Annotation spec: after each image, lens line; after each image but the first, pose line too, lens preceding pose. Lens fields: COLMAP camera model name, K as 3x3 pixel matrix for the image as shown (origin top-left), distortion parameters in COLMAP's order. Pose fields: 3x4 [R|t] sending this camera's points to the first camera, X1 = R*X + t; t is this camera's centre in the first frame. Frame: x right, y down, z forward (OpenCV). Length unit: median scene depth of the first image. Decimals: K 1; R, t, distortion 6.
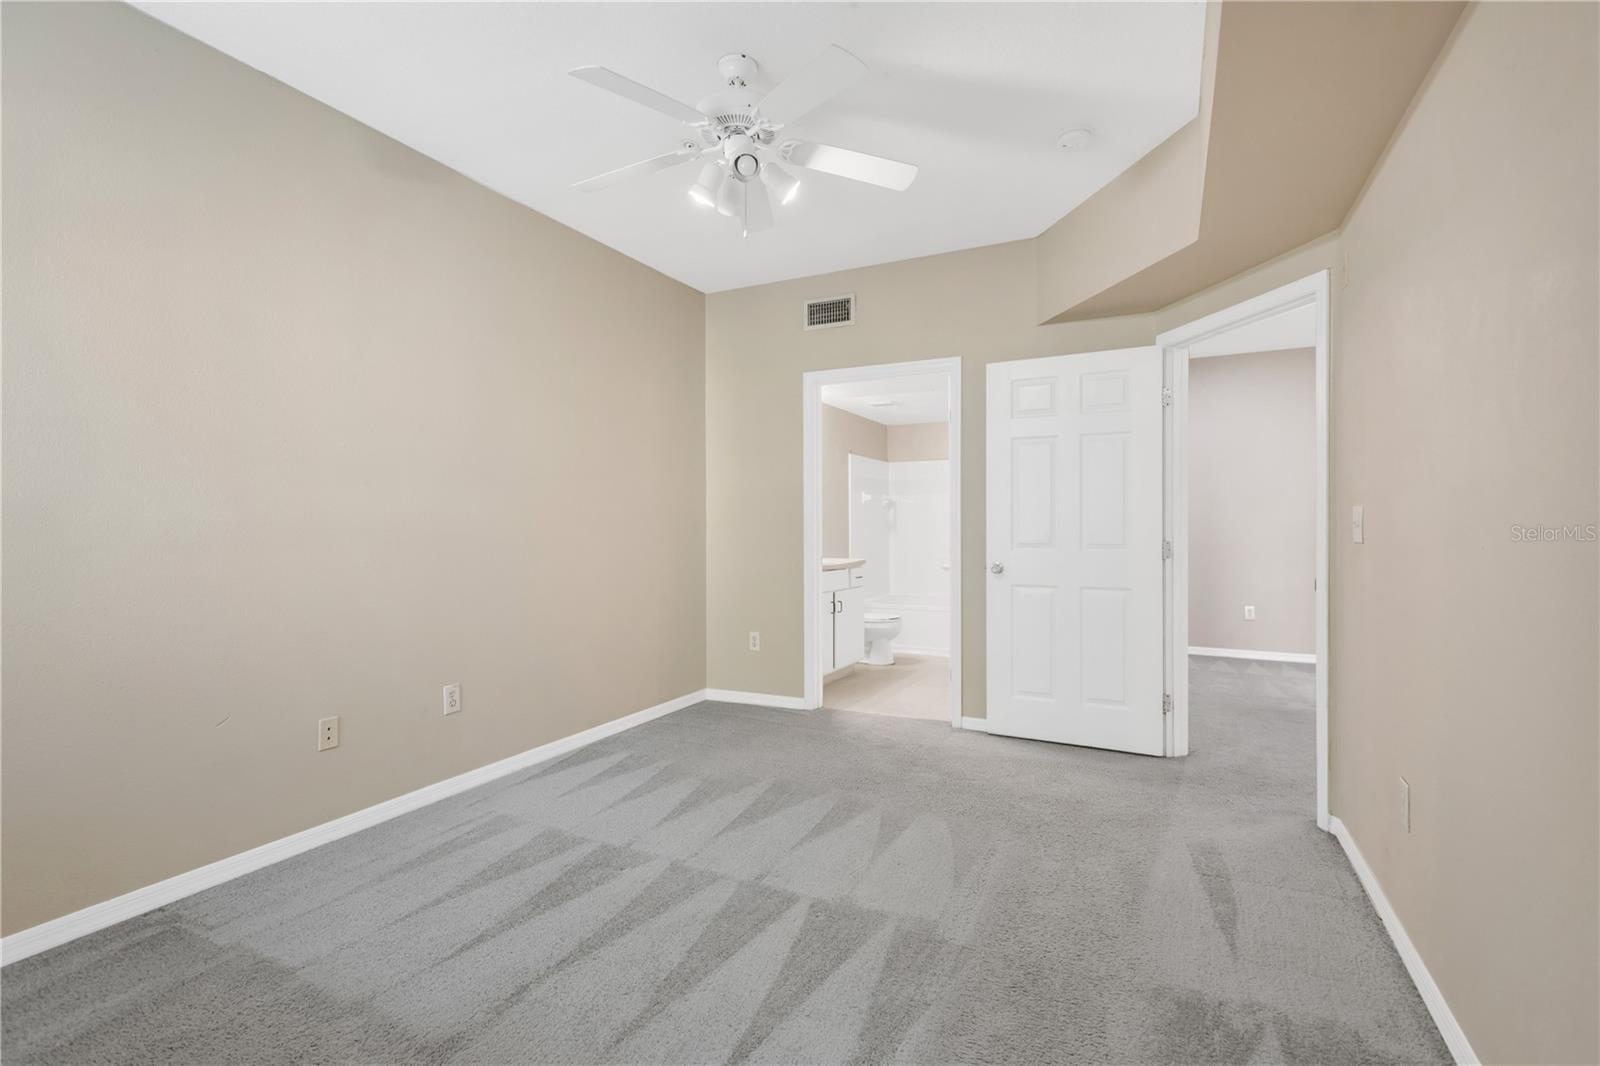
lens RADIAL K [[754.3, 0, 801.9], [0, 754.3, 535.9], [0, 0, 1]] dist [0.005107, -0.001480]
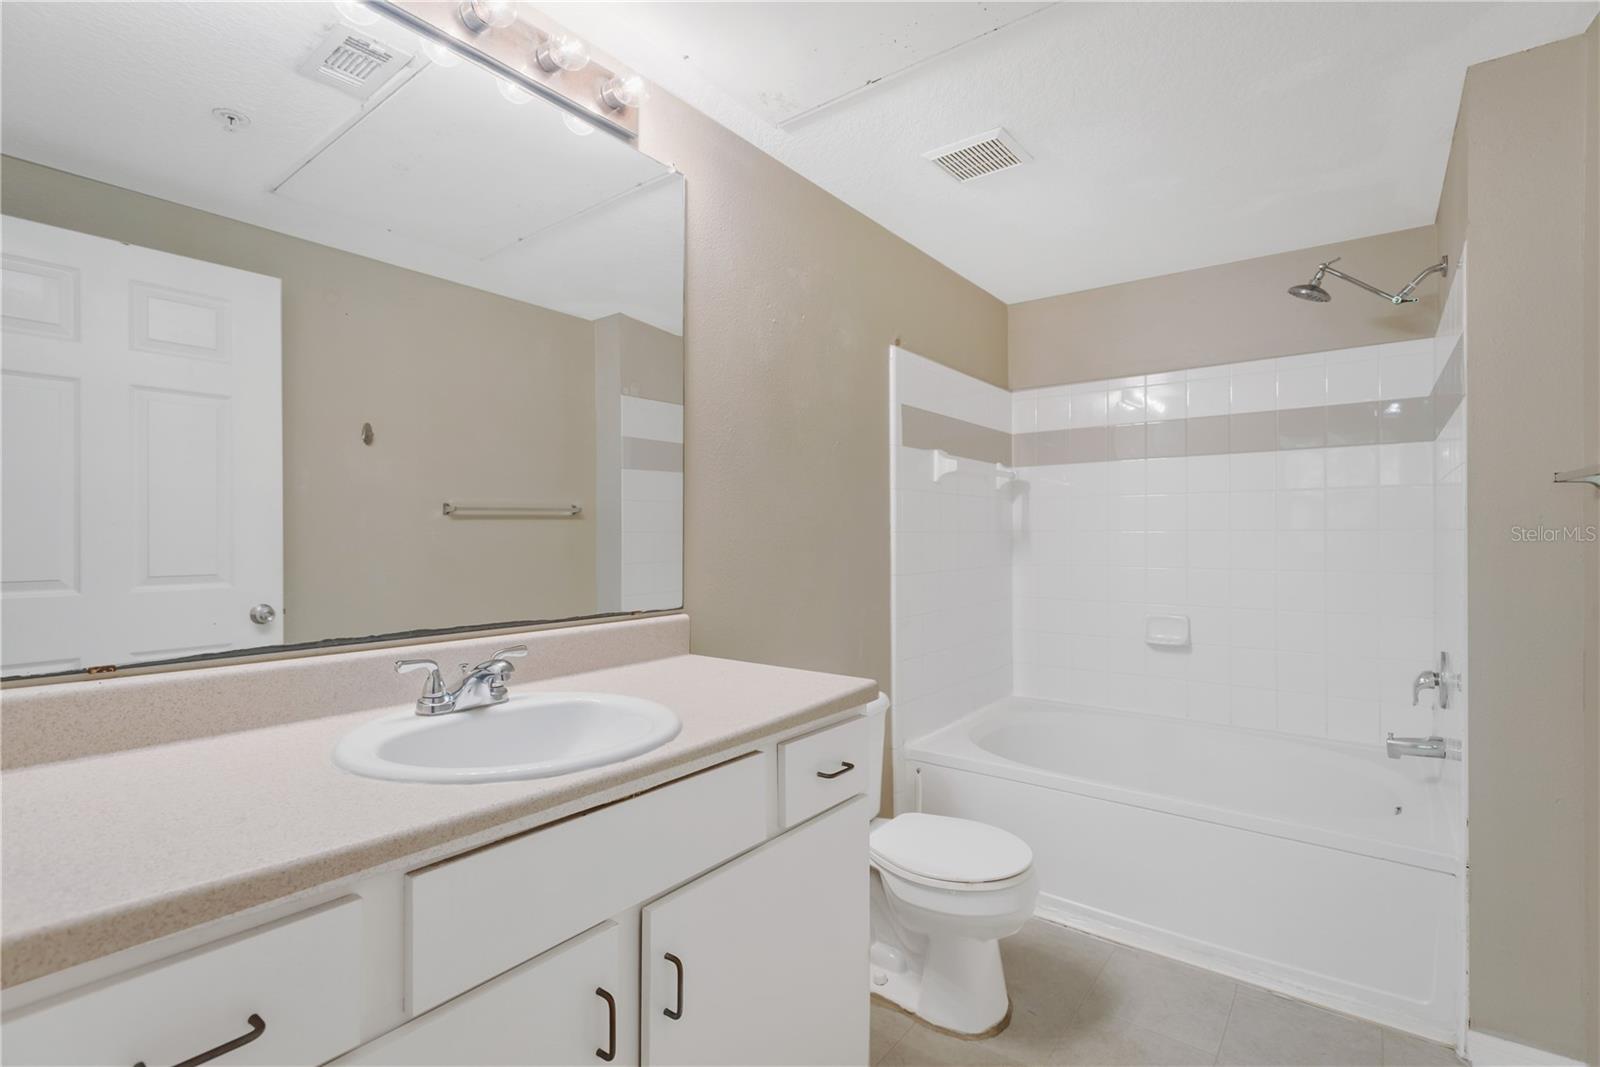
lens RADIAL K [[754.3, 0, 801.9], [0, 754.3, 536.4], [0, 0, 1]] dist [0.005107, -0.001480]
pose [[0.981407, -0.001598, -0.191931, 0.082832], [0.000112, 0.999970, -0.007757, -0.011615], [0.191938, 0.007592, 0.981378, 0.577964]]
